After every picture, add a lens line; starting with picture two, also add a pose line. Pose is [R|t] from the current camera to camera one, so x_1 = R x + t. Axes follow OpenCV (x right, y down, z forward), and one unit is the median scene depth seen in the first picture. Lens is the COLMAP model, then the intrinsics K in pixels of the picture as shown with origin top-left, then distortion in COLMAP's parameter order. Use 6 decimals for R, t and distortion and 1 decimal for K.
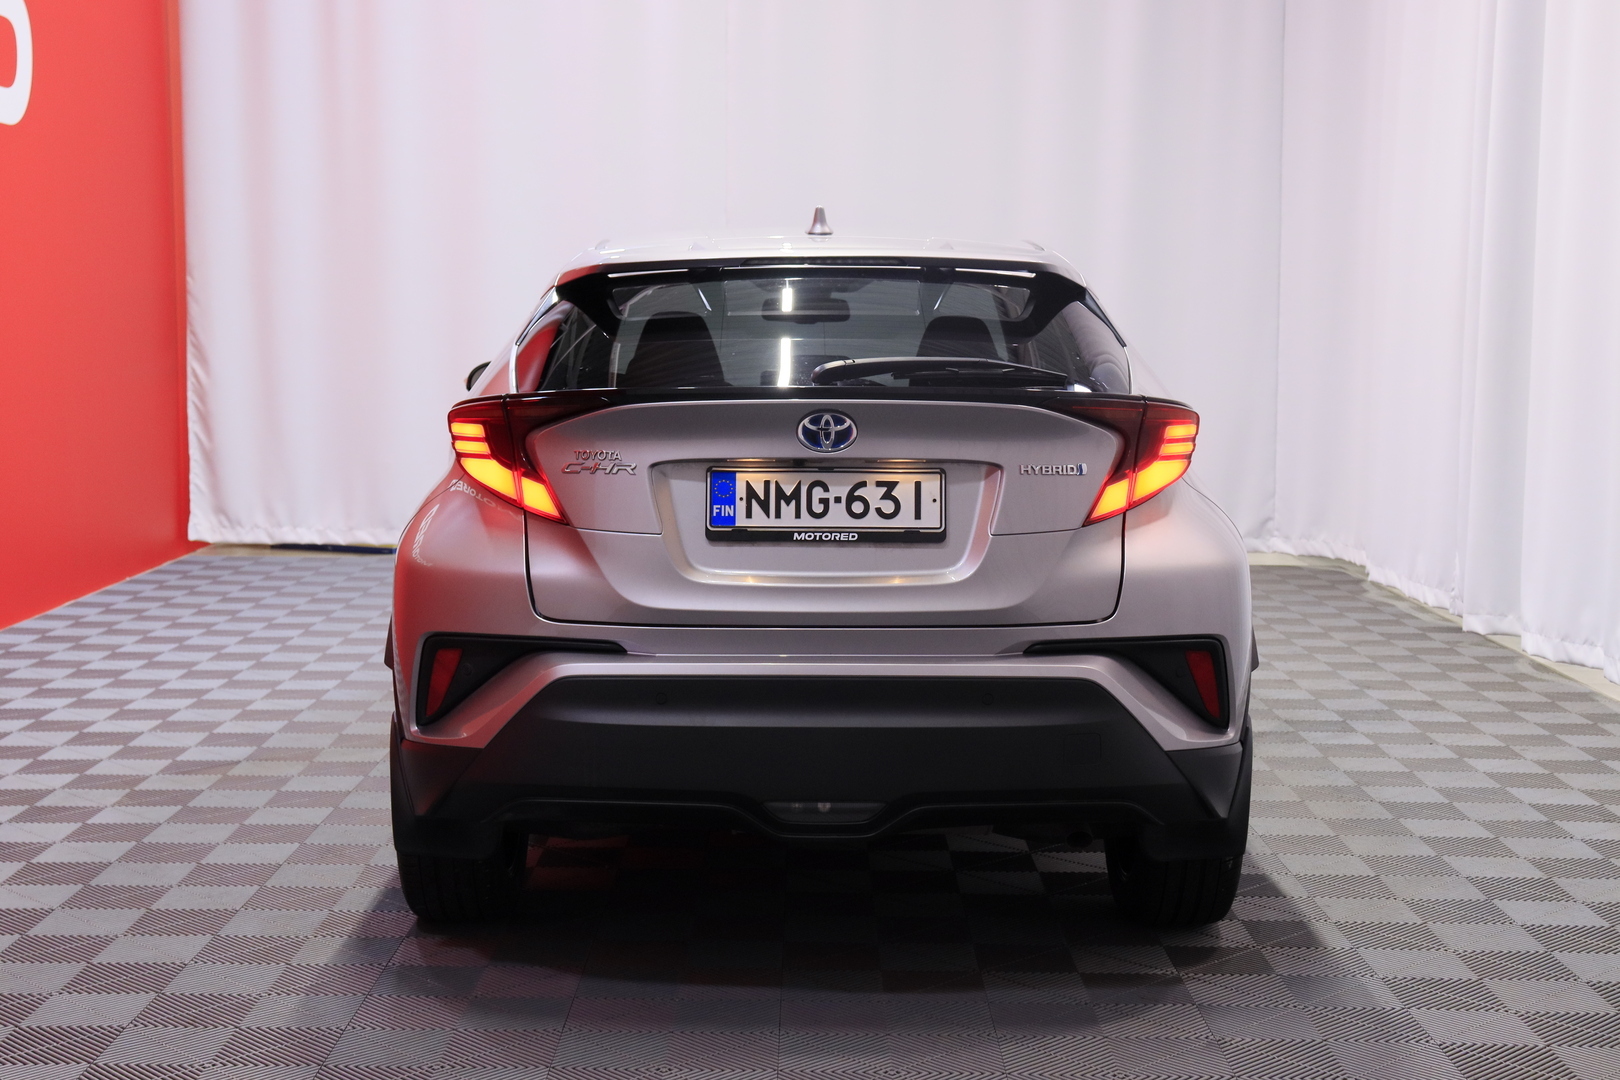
lens RADIAL K [[2260.2, 0, 810.0], [0, 2260.2, 540.0], [0, 0, 1]] dist [-0.024581, -0.033303]
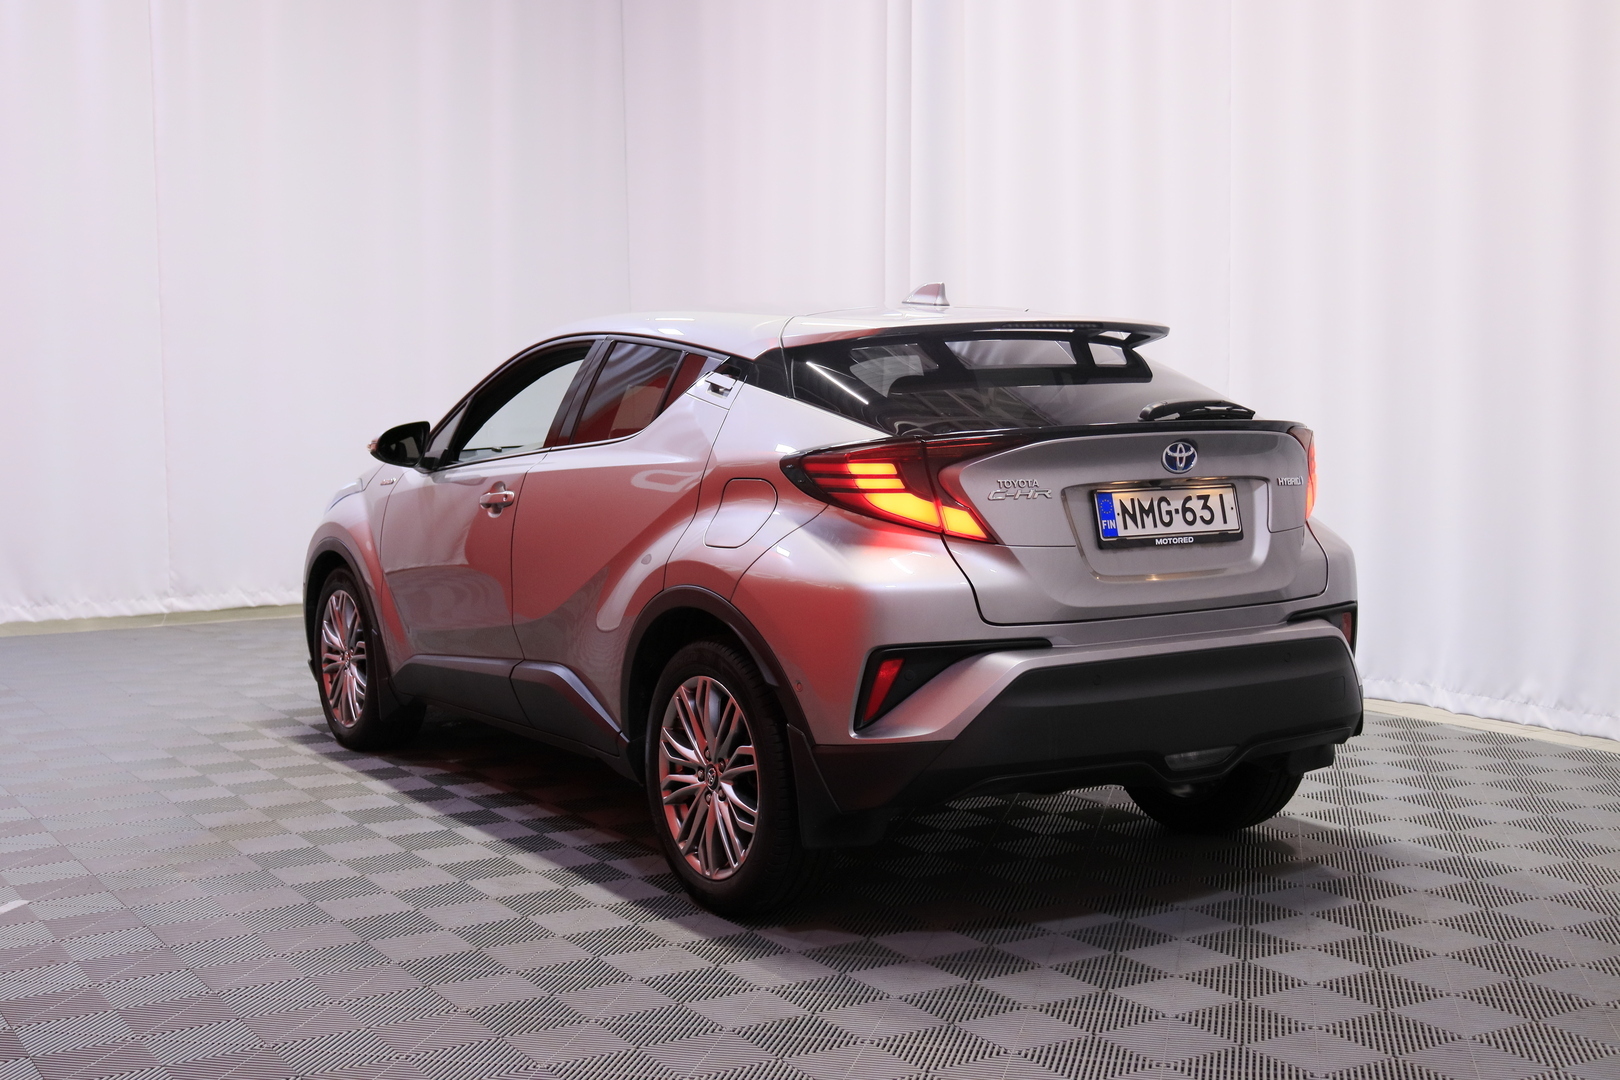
lens RADIAL K [[1953.2, 0, 810.0], [0, 1953.2, 540.0], [0, 0, 1]] dist [0.024570, 0.009196]
pose [[0.840458, -0.054335, 0.539145, -0.748910], [0.069694, 0.997535, -0.008112, -0.007201], [-0.537376, 0.044393, 0.842174, 0.191350]]
